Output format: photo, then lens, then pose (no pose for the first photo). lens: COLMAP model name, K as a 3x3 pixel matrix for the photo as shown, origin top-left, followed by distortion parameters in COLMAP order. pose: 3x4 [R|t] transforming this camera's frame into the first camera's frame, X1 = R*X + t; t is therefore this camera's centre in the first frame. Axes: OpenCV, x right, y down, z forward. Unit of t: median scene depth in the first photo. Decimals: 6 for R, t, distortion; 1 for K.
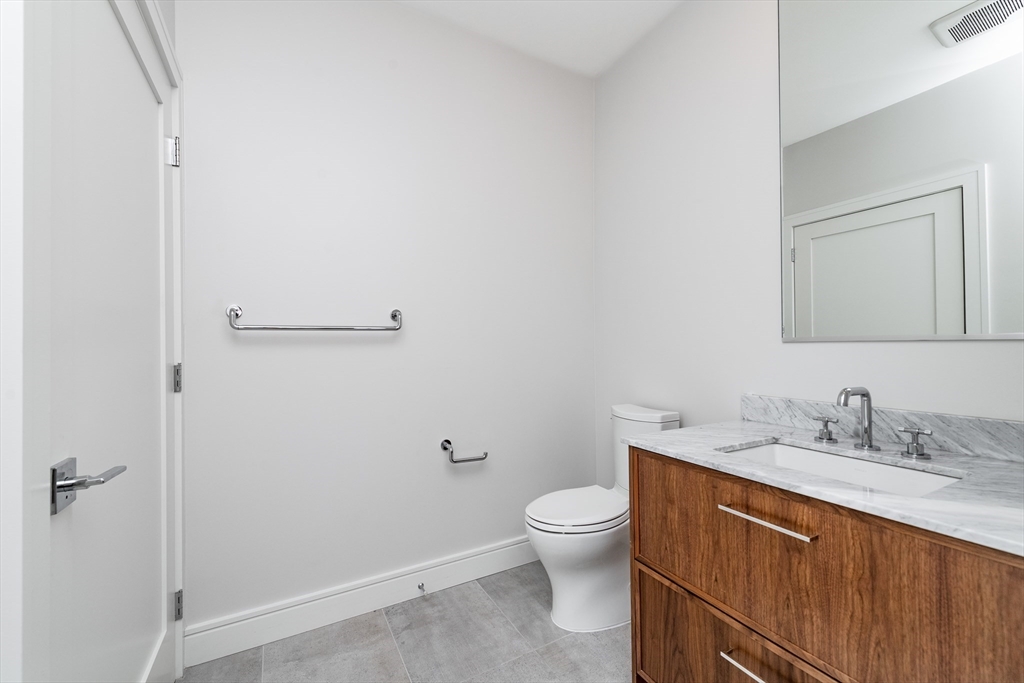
lens RADIAL K [[411.4, 0, 503.1], [0, 411.4, 339.1], [0, 0, 1]] dist [0.009442, -0.001722]
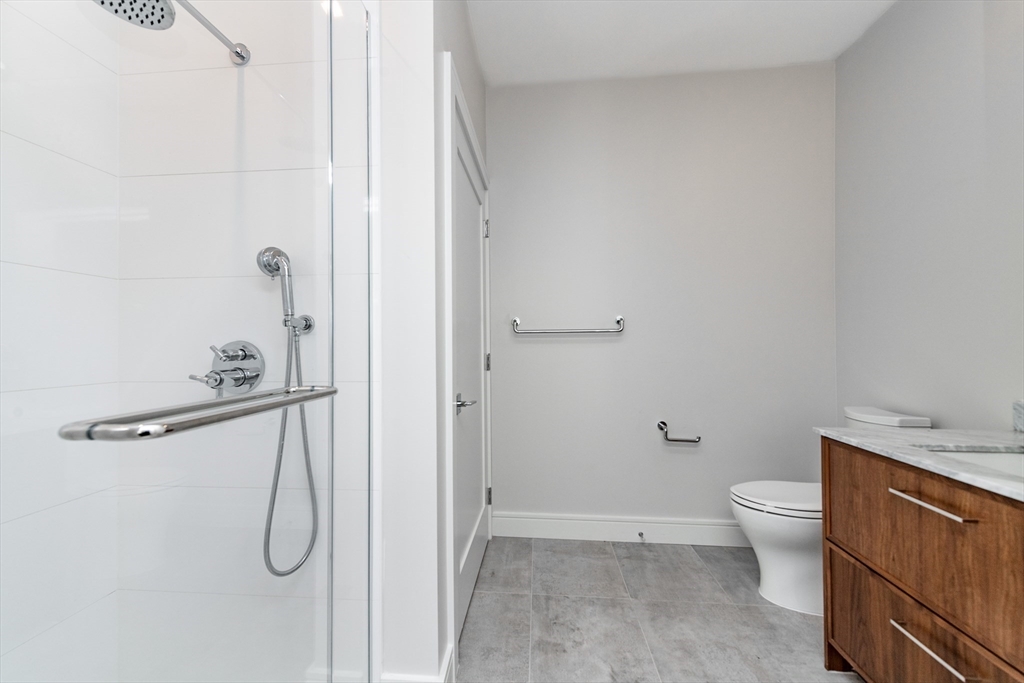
lens RADIAL K [[411.4, 0, 508.1], [0, 411.4, 341.5], [0, 0, 1]] dist [0.009442, -0.001722]
pose [[0.836727, 0.001815, -0.547618, 0.212668], [0.004223, 0.999943, 0.009768, -0.006759], [0.547605, -0.010486, 0.836672, -0.381373]]
